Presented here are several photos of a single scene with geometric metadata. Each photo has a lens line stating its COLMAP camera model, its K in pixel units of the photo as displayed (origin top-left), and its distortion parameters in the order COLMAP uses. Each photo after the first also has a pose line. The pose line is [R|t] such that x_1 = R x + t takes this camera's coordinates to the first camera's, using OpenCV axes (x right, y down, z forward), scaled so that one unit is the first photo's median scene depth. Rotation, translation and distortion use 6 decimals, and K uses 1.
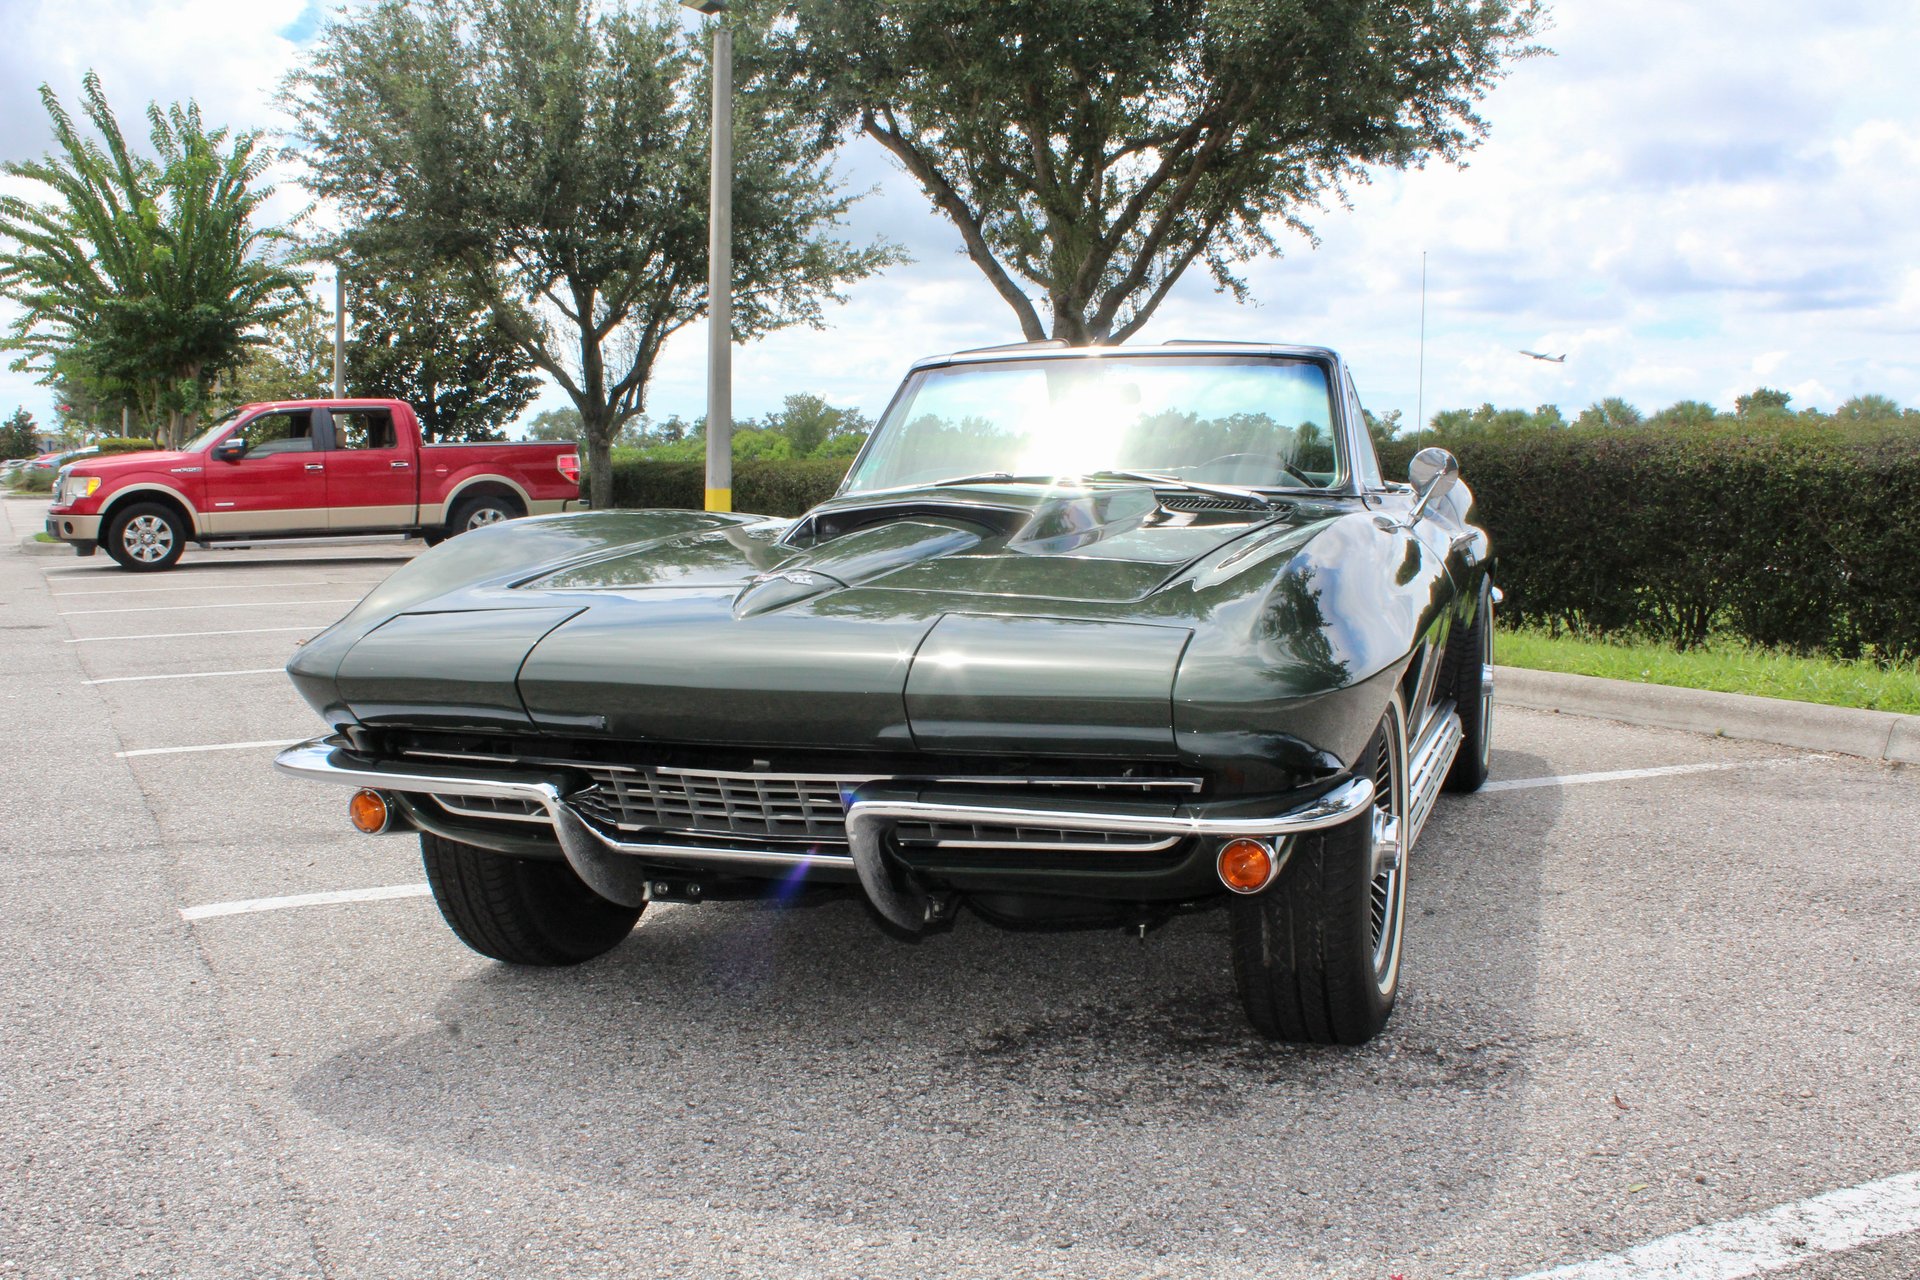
lens RADIAL K [[1857.7, 0, 963.3], [0, 1857.7, 668.5], [0, 0, 1]] dist [-0.098040, 0.000000]
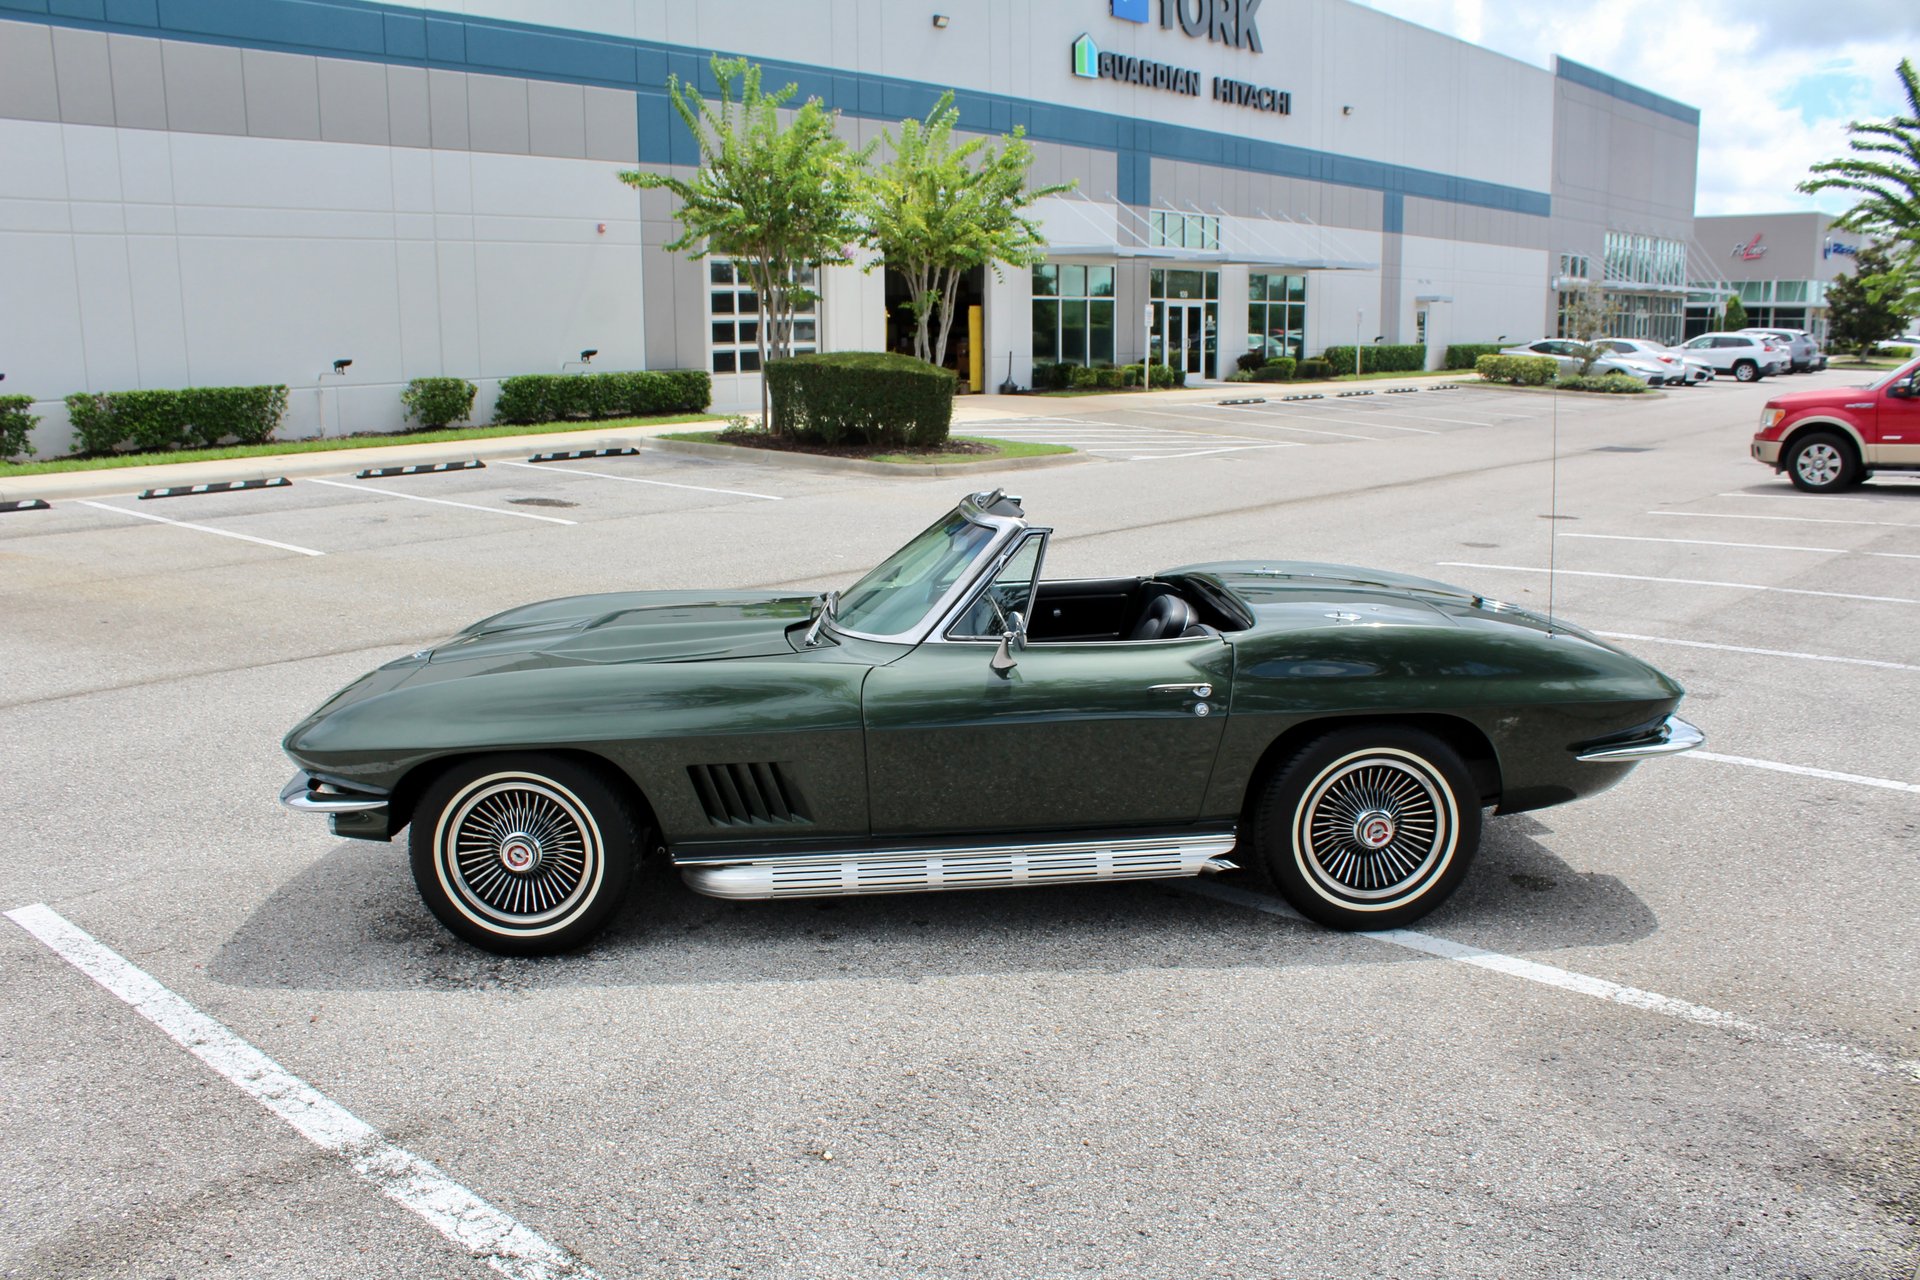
lens RADIAL K [[1599.7, 0, 950.8], [0, 1599.7, 652.3], [0, 0, 1]] dist [-0.161452, 0.129126]
pose [[0.357145, 0.168032, -0.918810, 0.207271], [-0.079521, 0.985584, 0.149333, -0.042312], [0.930658, 0.019732, 0.365359, 0.100025]]
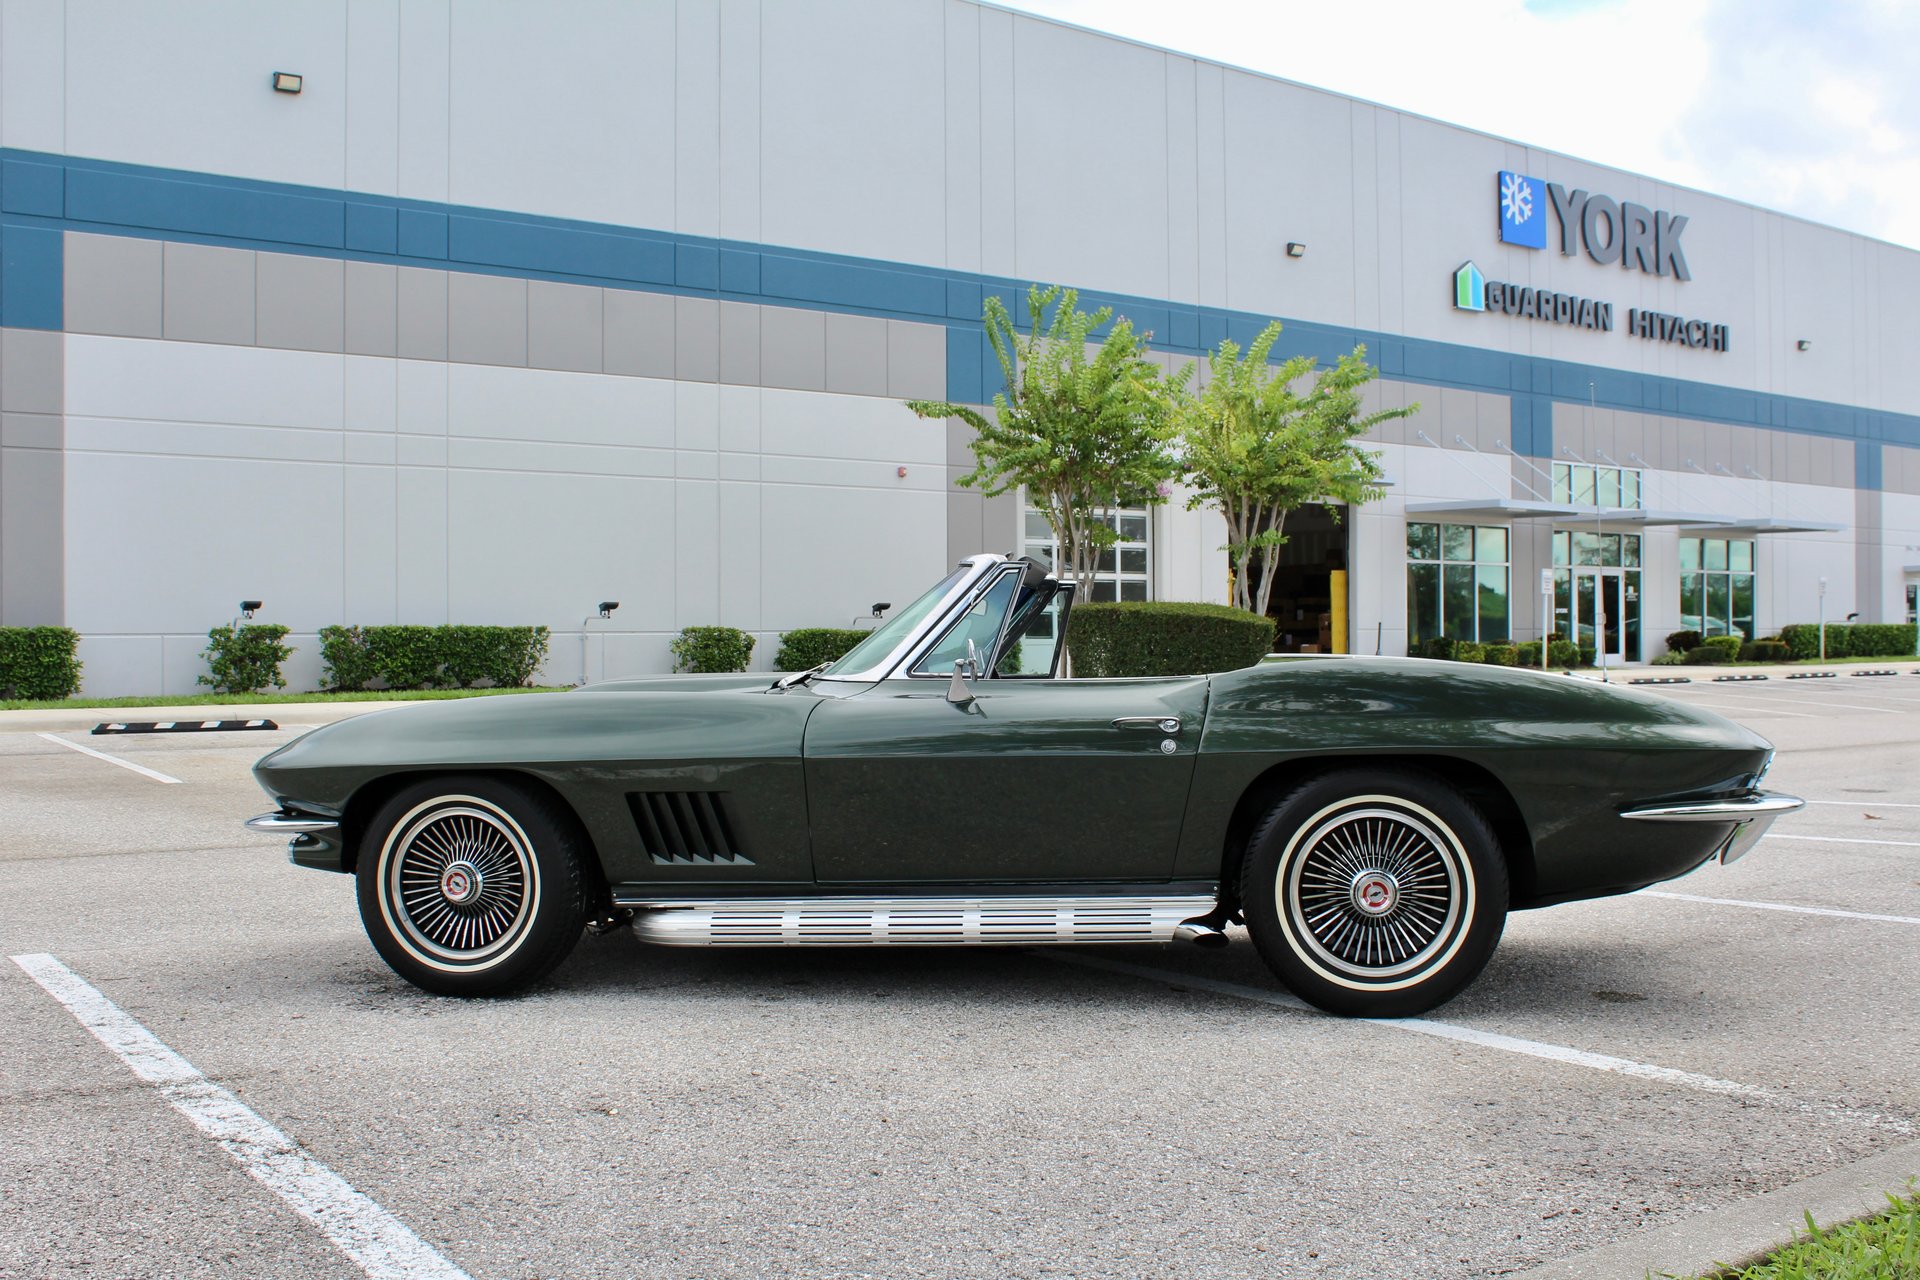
lens RADIAL K [[1865.8, 0, 960.7], [0, 1865.8, 652.7], [0, 0, 1]] dist [-0.094480, 0.000000]
pose [[0.145183, -0.009007, -0.989364, 0.237996], [-0.093175, 0.995390, -0.022735, -0.014522], [0.985008, 0.095485, 0.143675, 0.143266]]
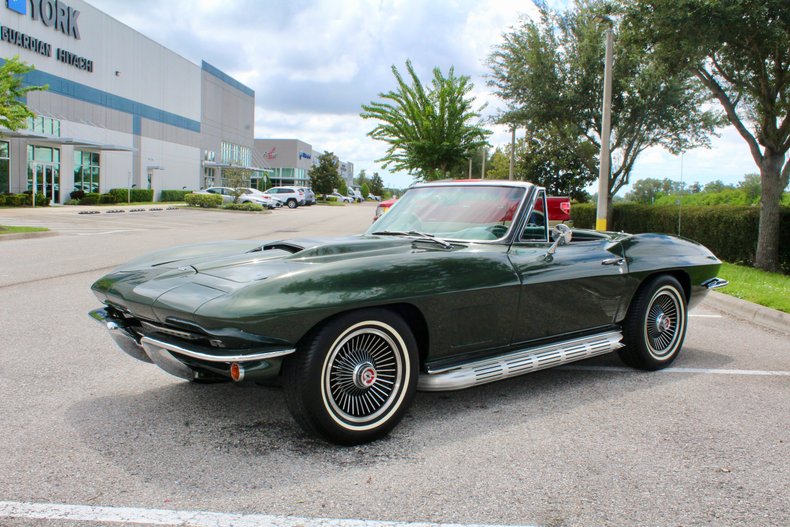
lens RADIAL K [[764.4, 0, 392.2], [0, 764.4, 280.7], [0, 0, 1]] dist [-0.098040, 0.000000]
pose [[0.855448, 0.064784, -0.513820, 0.100259], [-0.067388, 0.997634, 0.013592, -0.007628], [0.513485, 0.022998, 0.857790, 0.005886]]
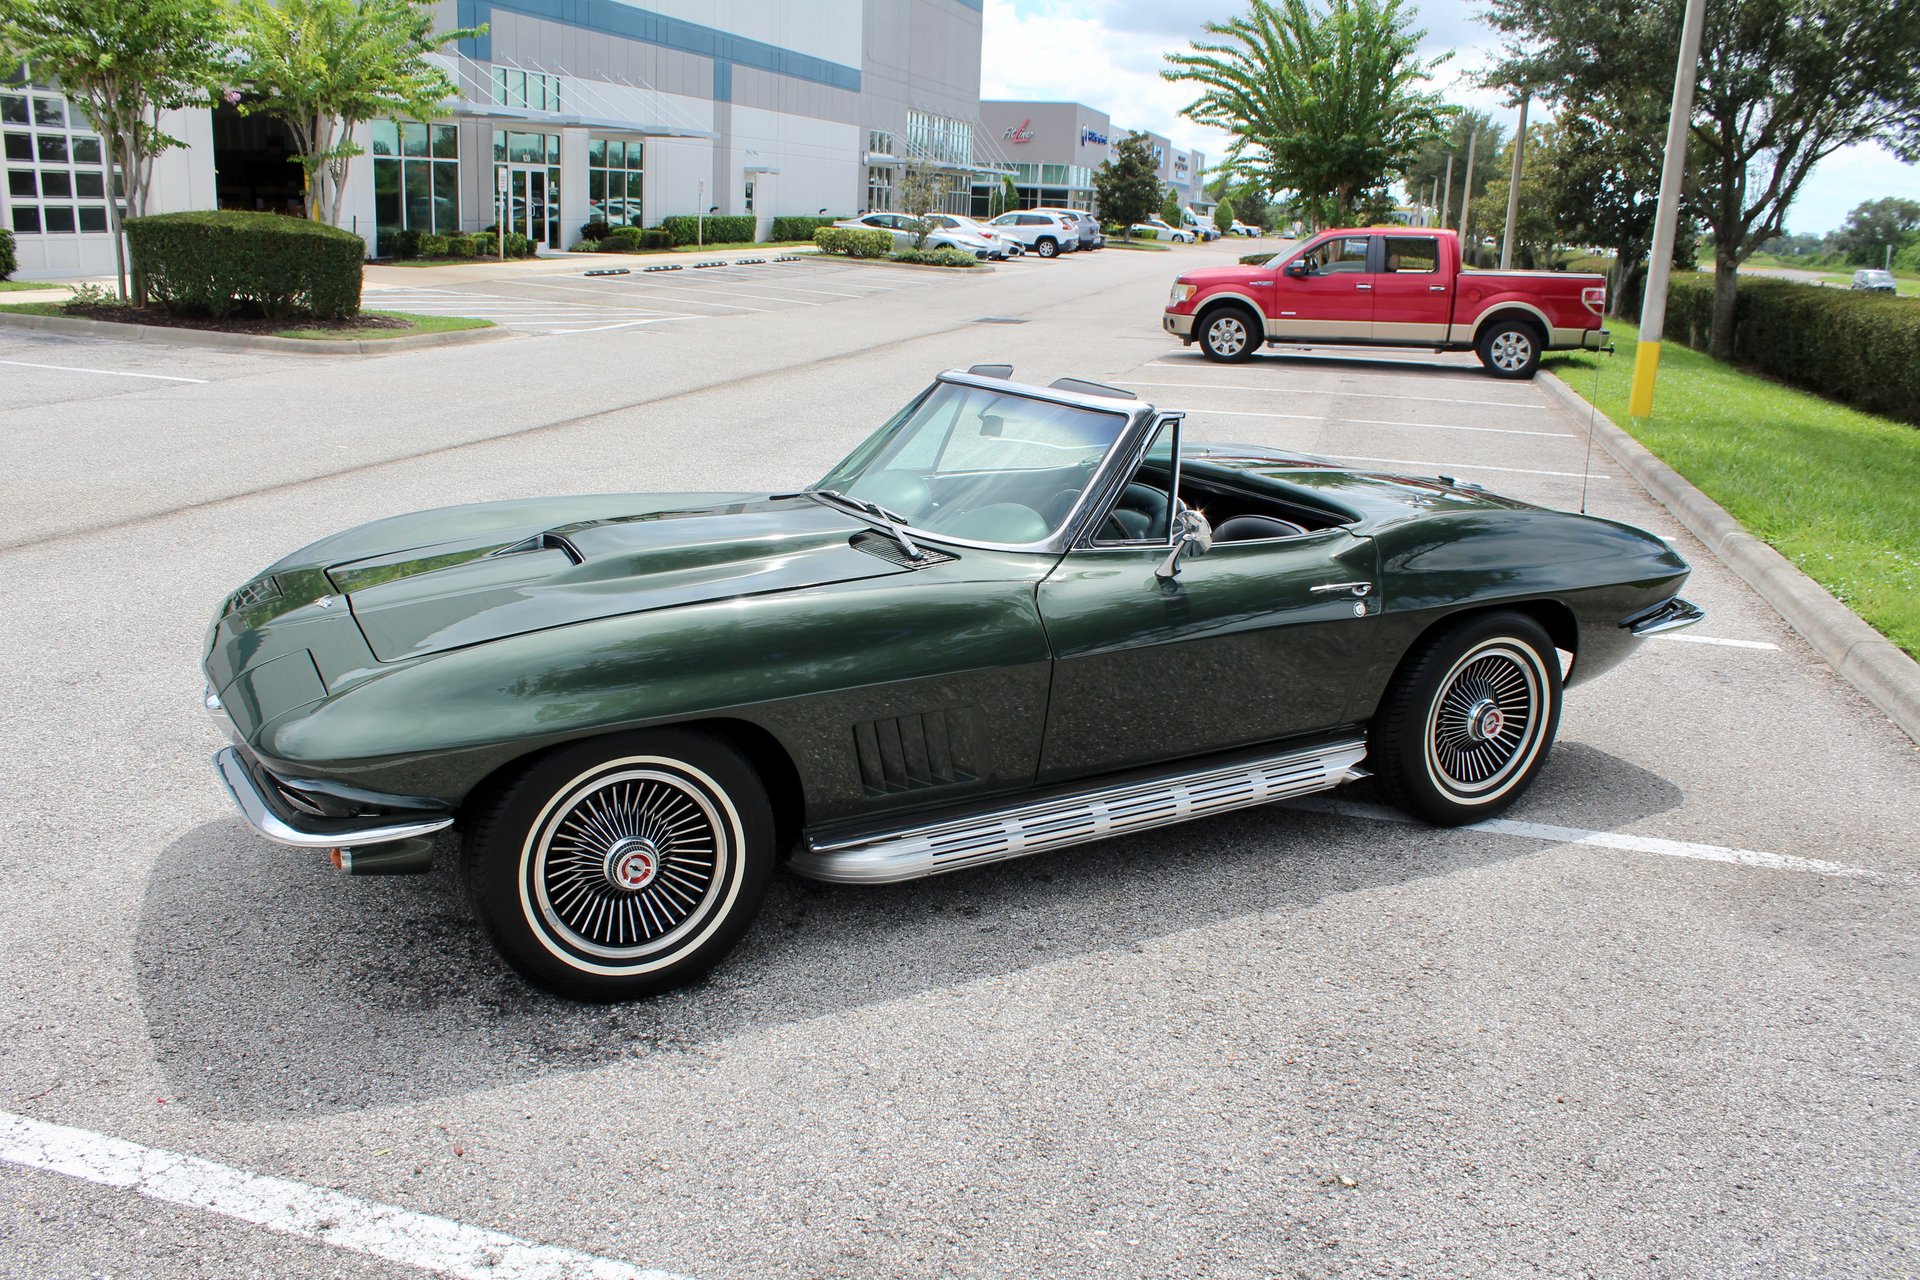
lens RADIAL K [[1599.7, 0, 950.9], [0, 1599.7, 664.3], [0, 0, 1]] dist [-0.161452, 0.129126]
pose [[0.728857, 0.200453, -0.654665, 0.131310], [-0.094342, 0.976464, 0.193952, -0.033794], [0.678135, -0.079601, 0.730614, 0.042217]]
